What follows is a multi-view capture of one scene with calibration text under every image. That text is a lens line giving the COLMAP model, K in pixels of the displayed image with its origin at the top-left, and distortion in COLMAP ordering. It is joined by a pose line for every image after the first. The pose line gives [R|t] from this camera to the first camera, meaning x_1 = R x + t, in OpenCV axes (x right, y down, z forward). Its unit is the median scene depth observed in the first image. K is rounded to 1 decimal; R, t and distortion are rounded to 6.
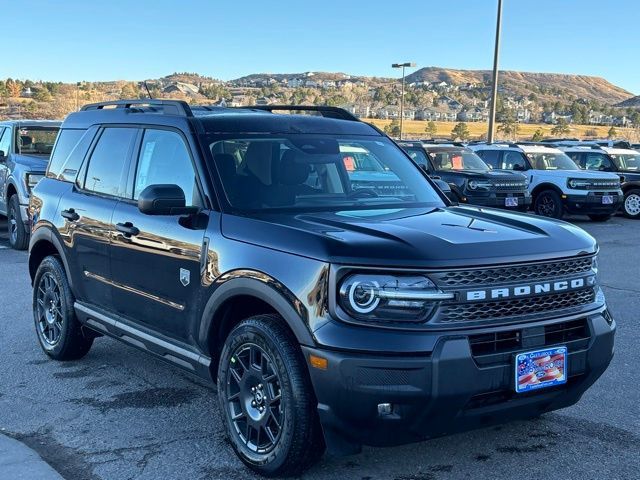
lens RADIAL K [[1045.3, 0, 320.0], [0, 1045.3, 240.0], [0, 0, 1]] dist [0.064037, 0.061796]
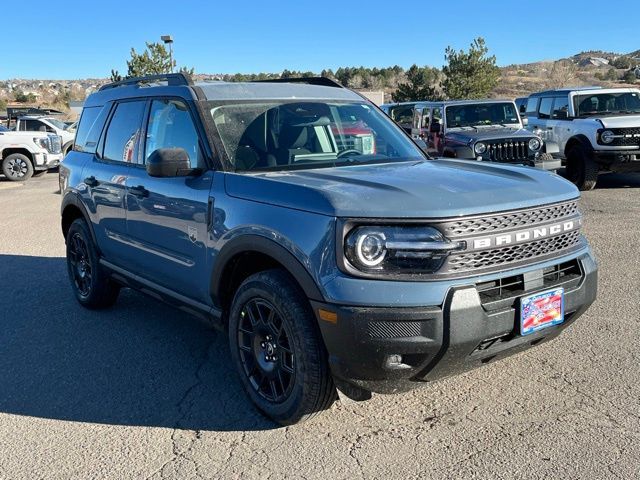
lens RADIAL K [[735.1, 0, 320.4], [0, 735.1, 230.5], [0, 0, 1]] dist [-0.016176, -0.007650]
pose [[0.998637, -0.041440, 0.031743, -0.026371], [0.039883, 0.998040, 0.048214, 0.000360], [-0.033679, -0.046882, 0.998333, 0.279894]]
